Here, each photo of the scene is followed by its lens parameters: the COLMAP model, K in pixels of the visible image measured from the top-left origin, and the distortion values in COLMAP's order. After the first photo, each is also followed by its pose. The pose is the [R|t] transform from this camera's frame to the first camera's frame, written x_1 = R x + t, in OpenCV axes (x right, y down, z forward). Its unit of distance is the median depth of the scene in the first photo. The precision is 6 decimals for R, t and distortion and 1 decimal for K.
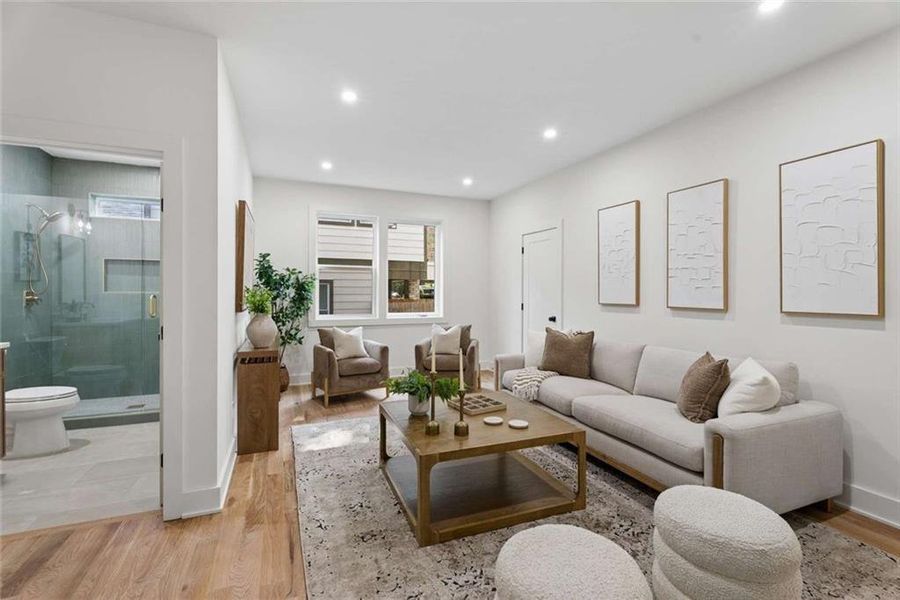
lens RADIAL K [[408.4, 0, 451.3], [0, 408.4, 296.1], [0, 0, 1]] dist [0.001809, 0.000407]
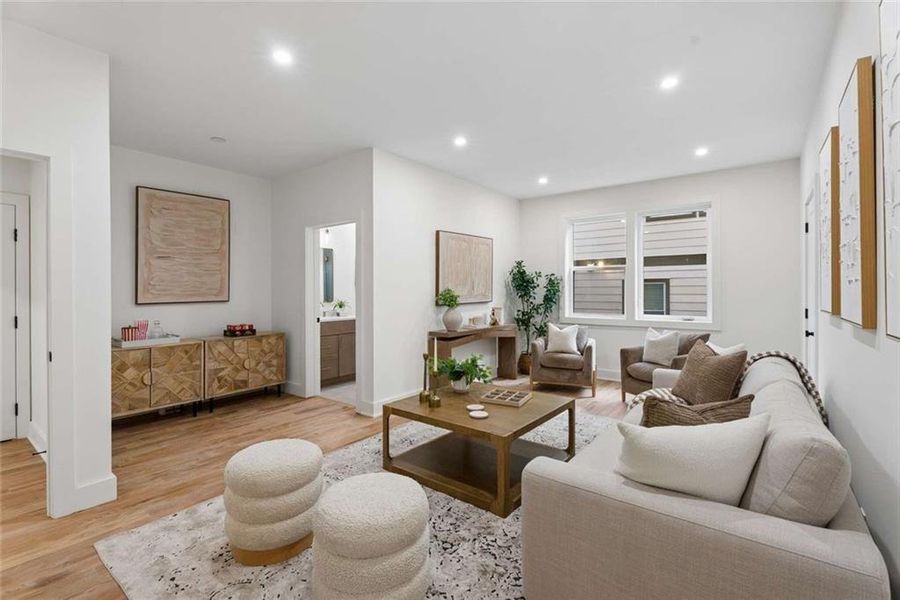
lens RADIAL K [[406.5, 0, 449.7], [0, 406.5, 290.9], [0, 0, 1]] dist [0.000535, -0.000608]
pose [[0.494915, -0.002589, -0.868937, 0.520111], [-0.006888, 0.999952, -0.006902, -0.002357], [0.868914, 0.009401, 0.494874, 0.196064]]
